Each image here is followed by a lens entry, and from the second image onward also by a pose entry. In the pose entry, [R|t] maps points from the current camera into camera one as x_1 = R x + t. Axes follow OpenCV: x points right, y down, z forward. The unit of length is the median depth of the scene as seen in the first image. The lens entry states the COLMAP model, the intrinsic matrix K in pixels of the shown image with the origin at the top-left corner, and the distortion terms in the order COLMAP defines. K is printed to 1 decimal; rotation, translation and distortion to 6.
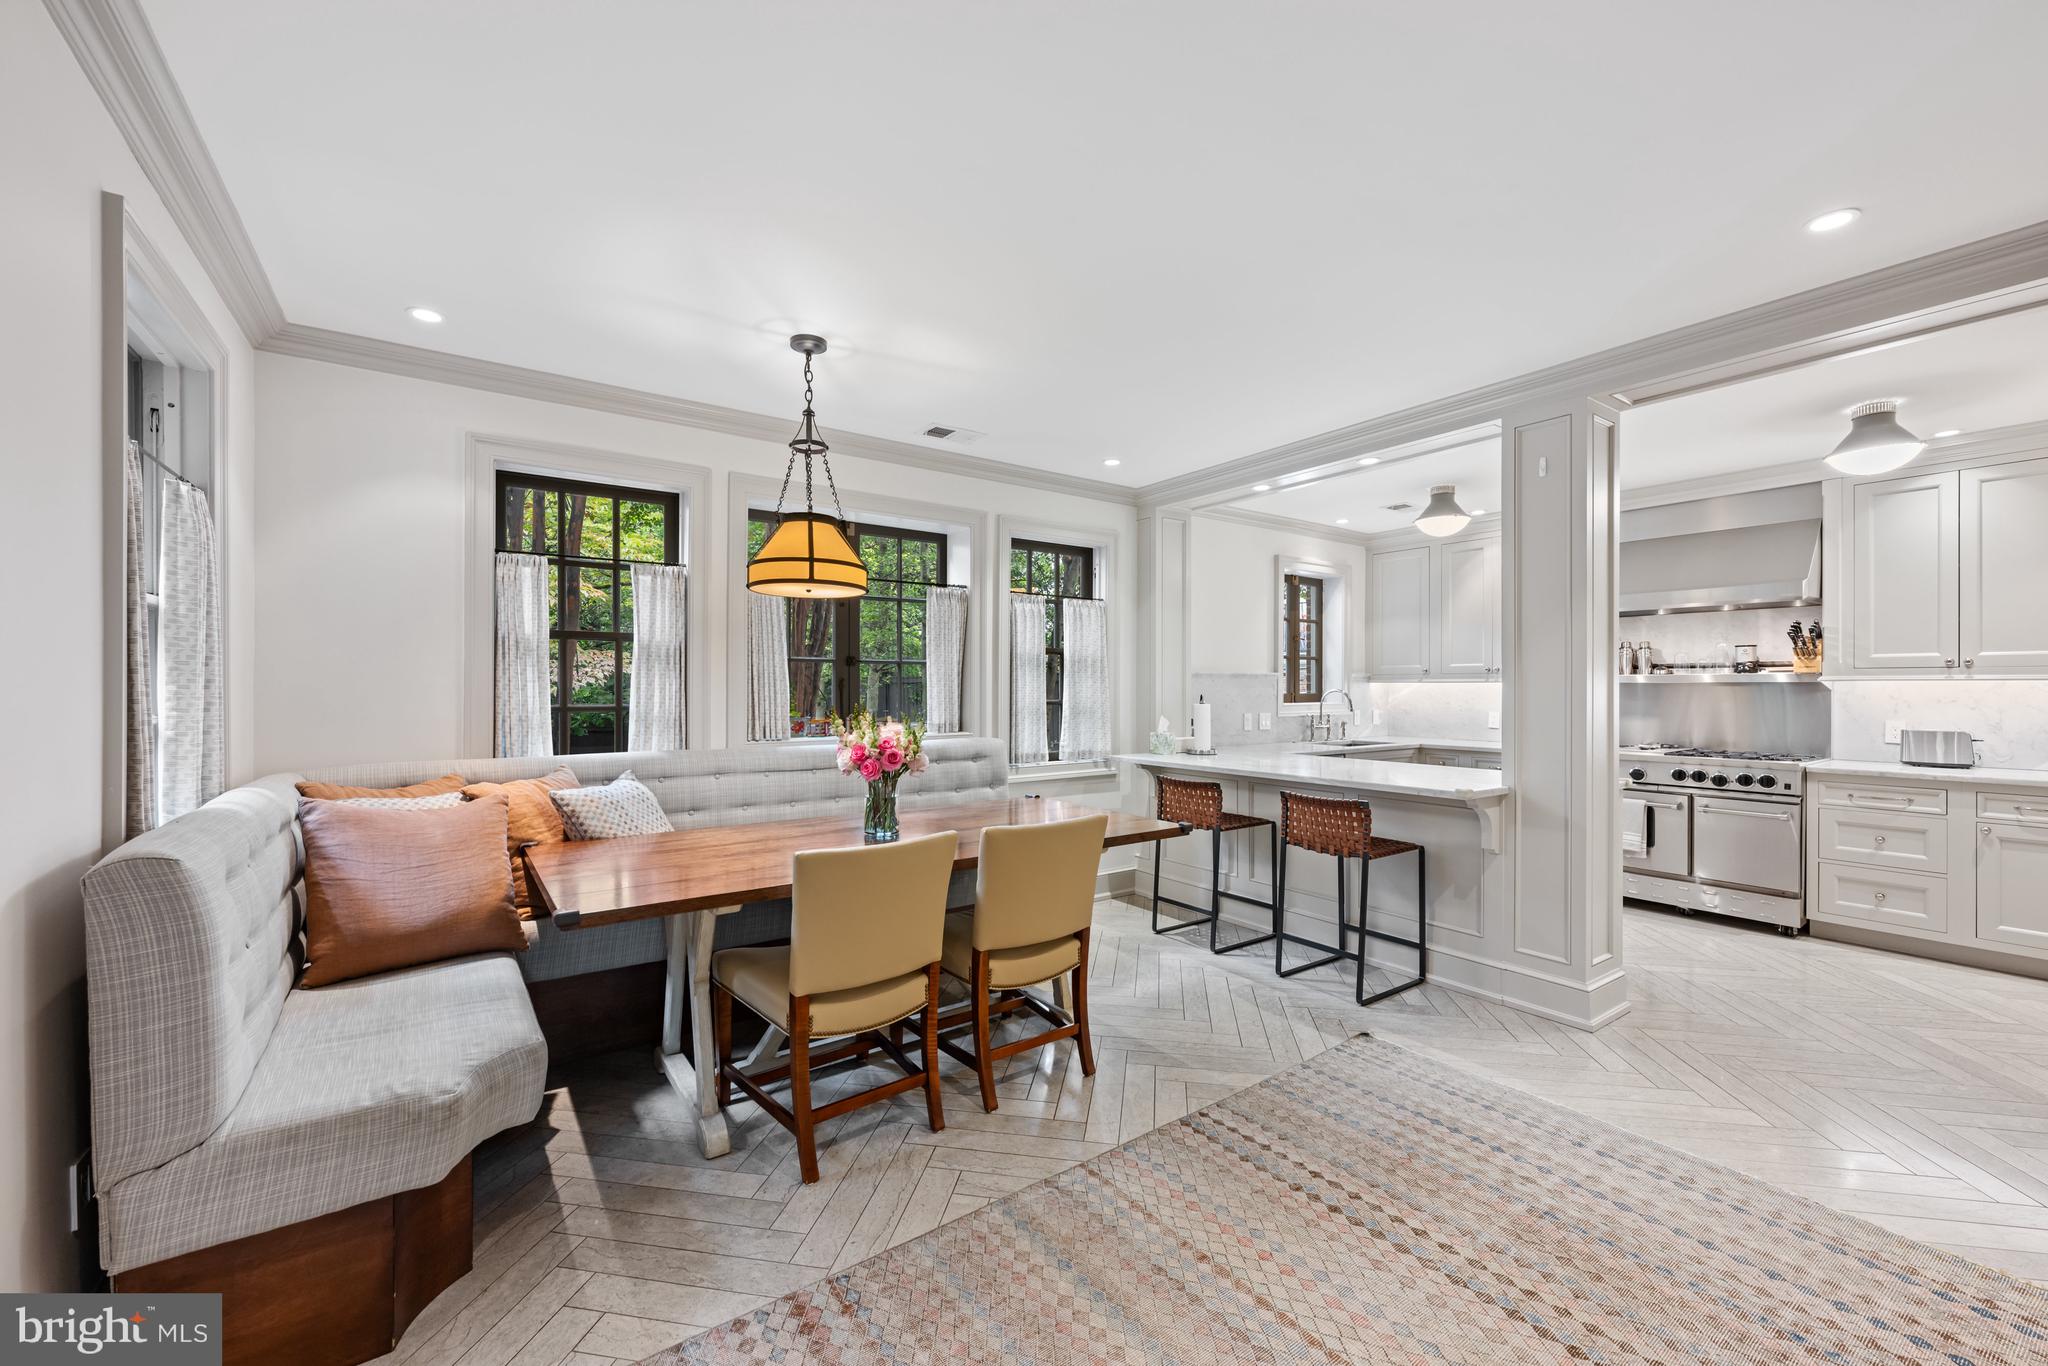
lens RADIAL K [[807.9, 0, 1021.3], [0, 807.9, 688.3], [0, 0, 1]] dist [0.000292, -0.000074]
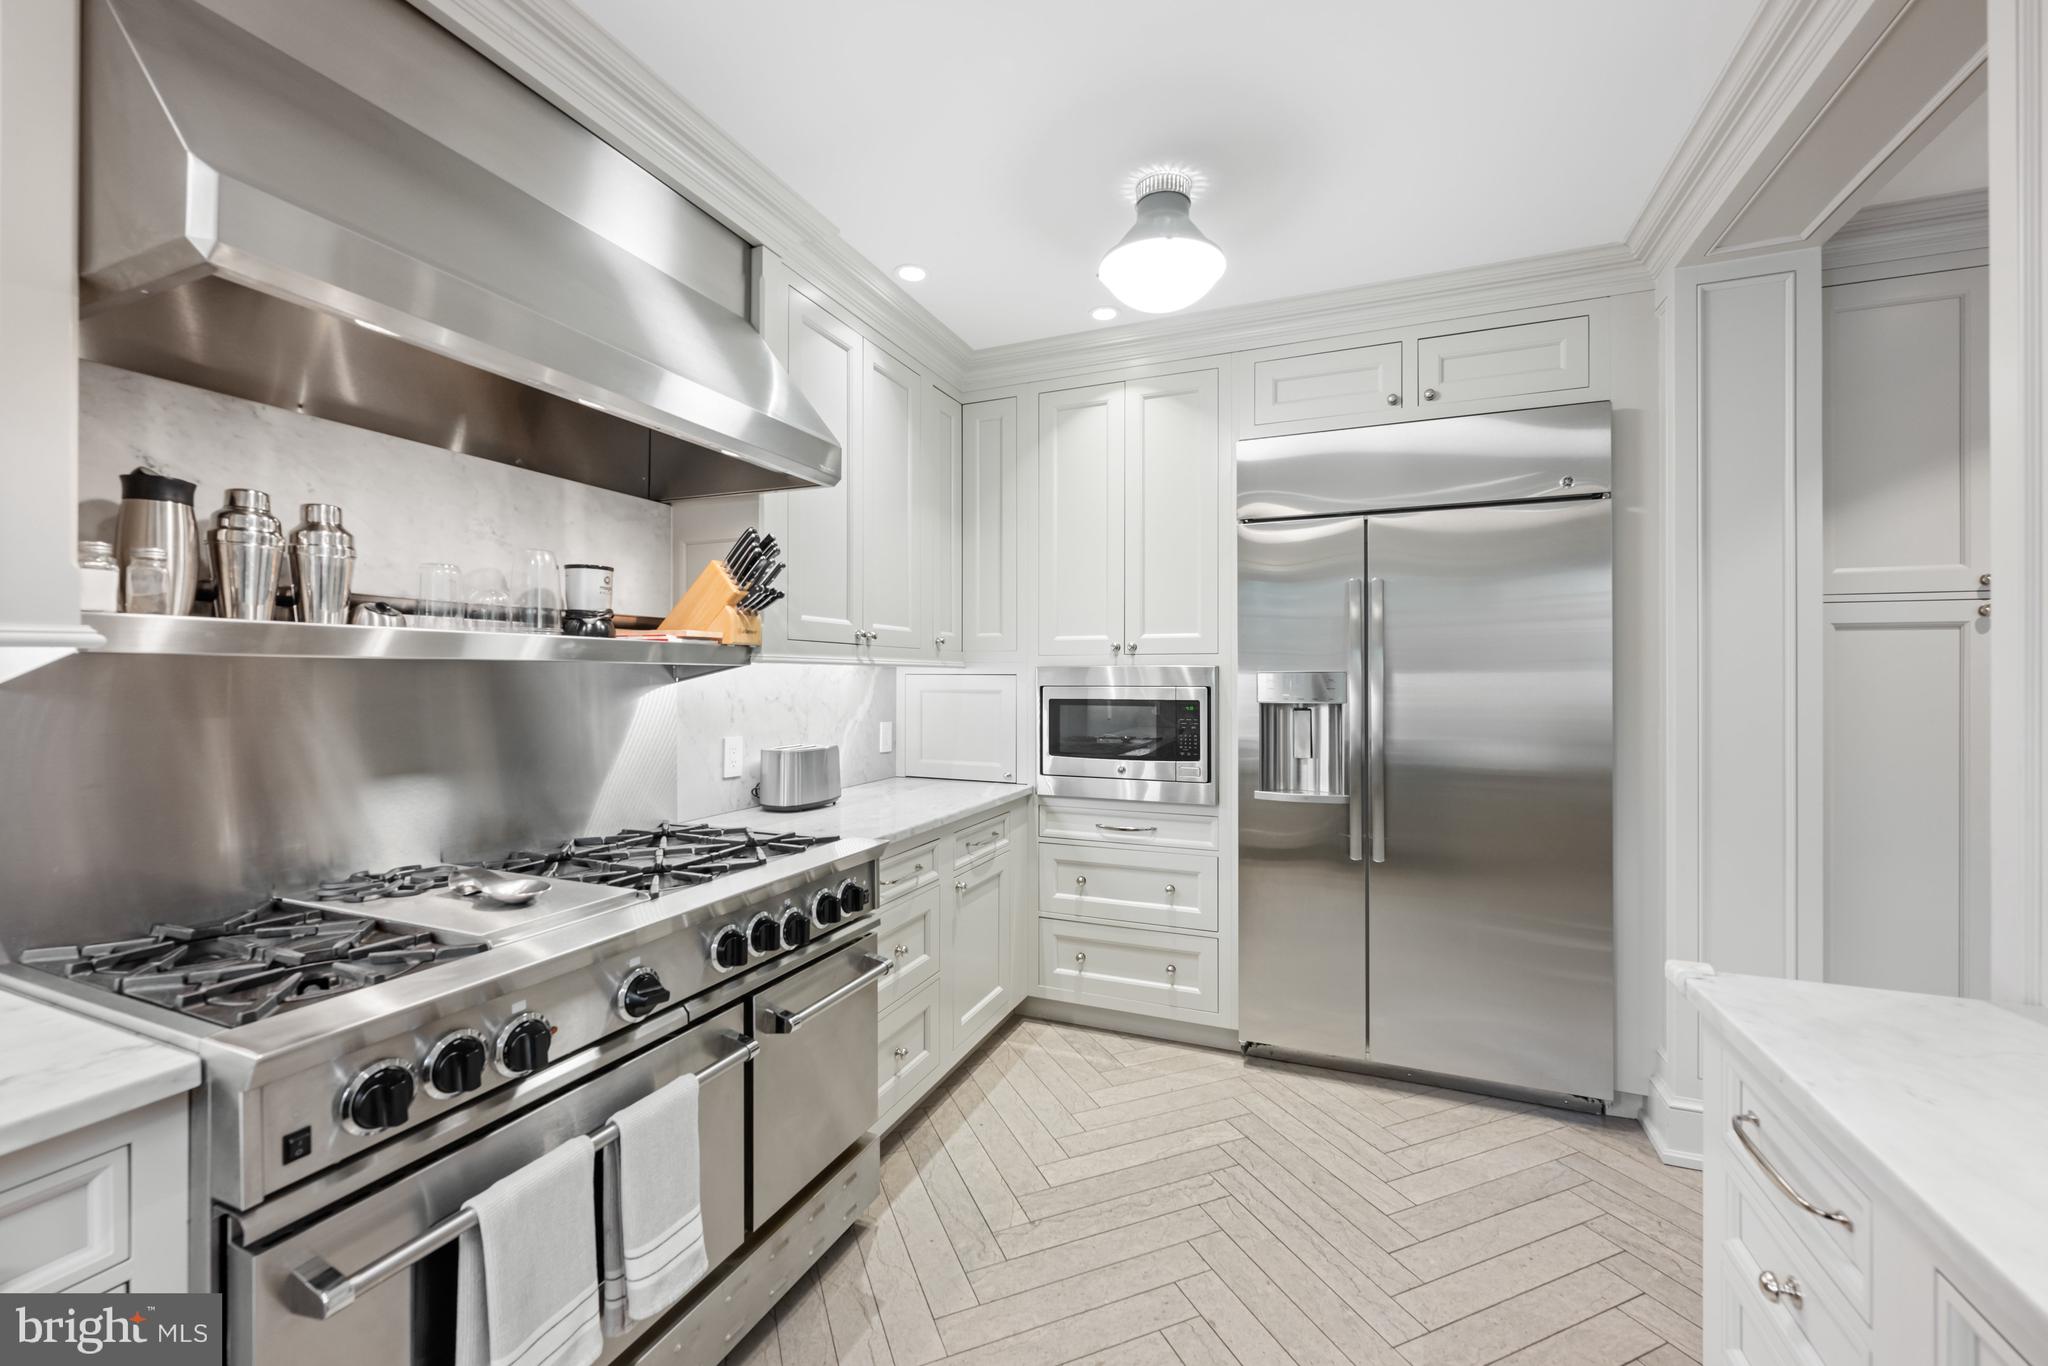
lens RADIAL K [[813.3, 0, 1022.4], [0, 813.3, 688.3], [0, 0, 1]] dist [-0.001554, -0.000193]
pose [[-0.530163, -0.008855, 0.847850, 0.511823], [0.000991, 0.999938, 0.011063, 0.000675], [-0.847895, 0.006706, -0.530121, 1.146147]]
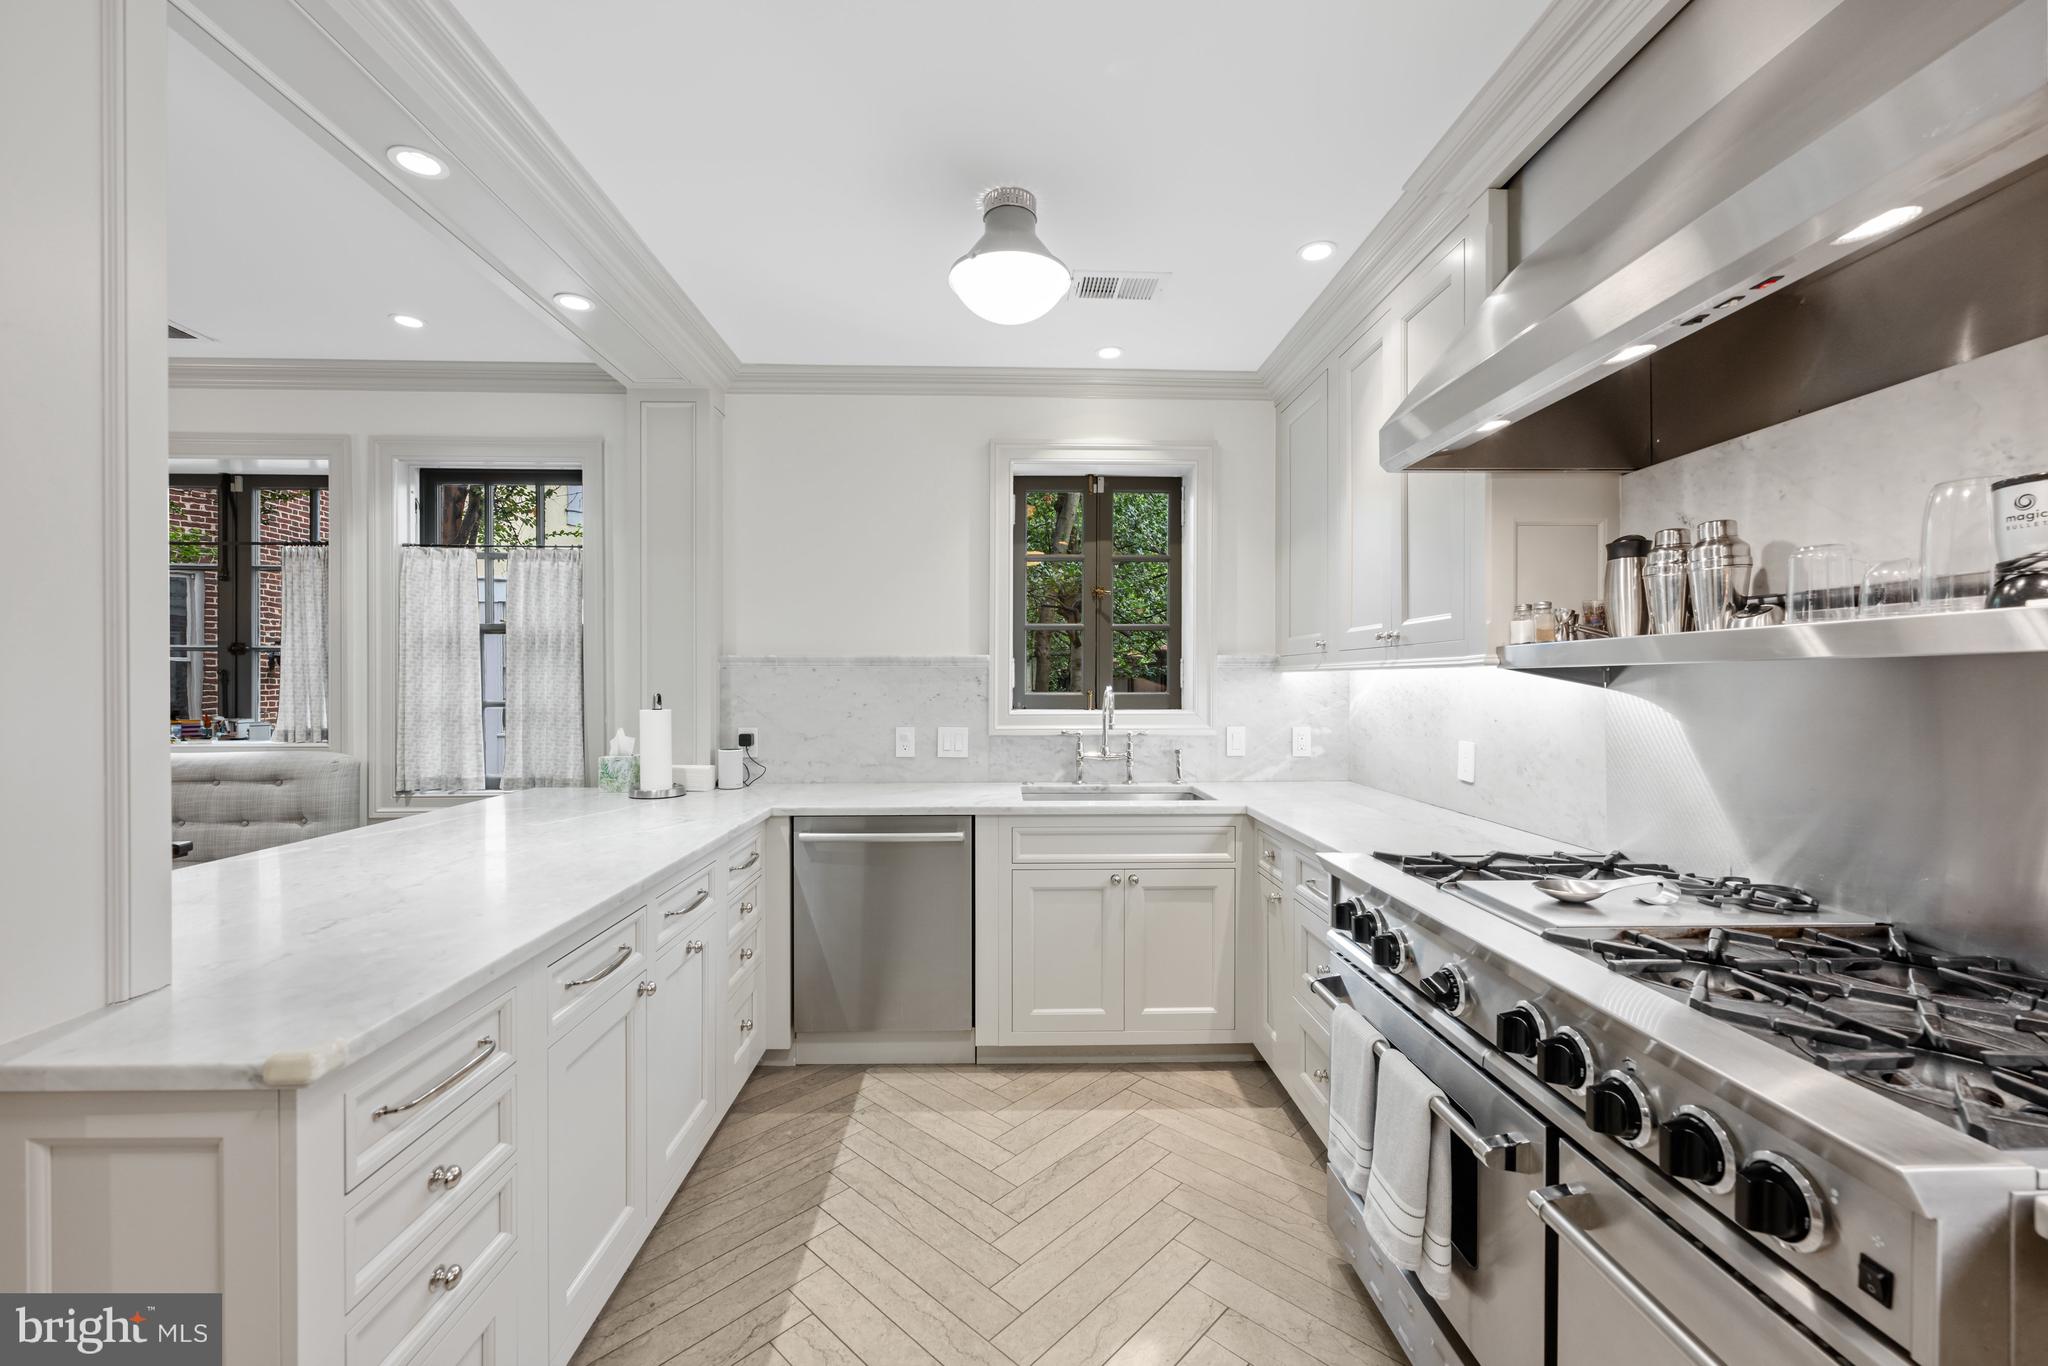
lens RADIAL K [[813.3, 0, 1022.4], [0, 813.3, 688.3], [0, 0, 1]] dist [-0.001554, -0.000193]
pose [[0.834547, 0.003092, -0.550928, 0.878279], [-0.000791, 0.999990, 0.004414, 0.001323], [0.550936, -0.003247, 0.834541, 0.755216]]
